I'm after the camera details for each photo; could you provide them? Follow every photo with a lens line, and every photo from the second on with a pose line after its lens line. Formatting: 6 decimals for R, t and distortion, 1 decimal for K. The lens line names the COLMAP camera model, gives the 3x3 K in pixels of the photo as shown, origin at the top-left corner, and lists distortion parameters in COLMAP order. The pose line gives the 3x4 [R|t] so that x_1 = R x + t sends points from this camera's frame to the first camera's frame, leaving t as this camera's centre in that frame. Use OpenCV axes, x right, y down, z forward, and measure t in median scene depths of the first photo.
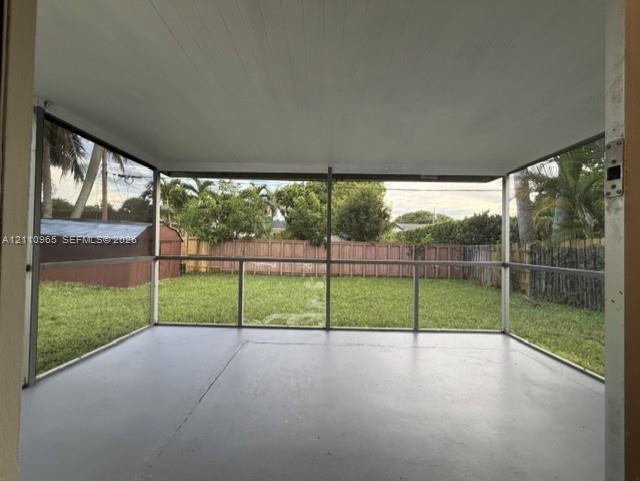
lens RADIAL K [[253.9, 0, 318.5], [0, 253.9, 239.8], [0, 0, 1]] dist [-0.000450, 0.000040]
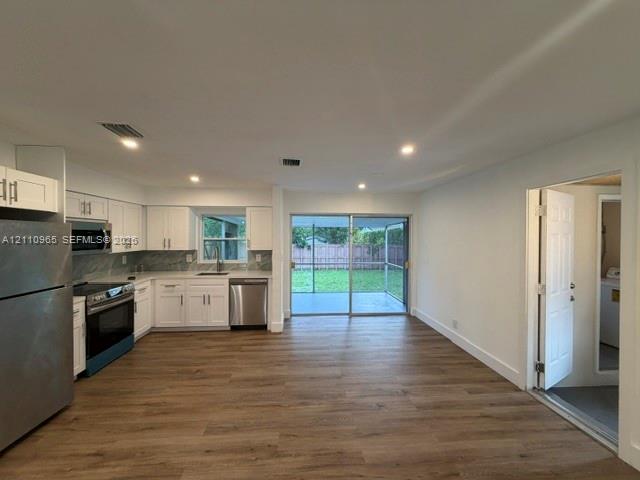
lens RADIAL K [[253.9, 0, 318.5], [0, 253.9, 239.3], [0, 0, 1]] dist [-0.000450, 0.000040]
pose [[0.996455, -0.013317, 0.083068, -0.051224], [0.011157, 0.999589, 0.026405, -0.097133], [-0.083386, -0.025385, 0.996194, -0.637476]]
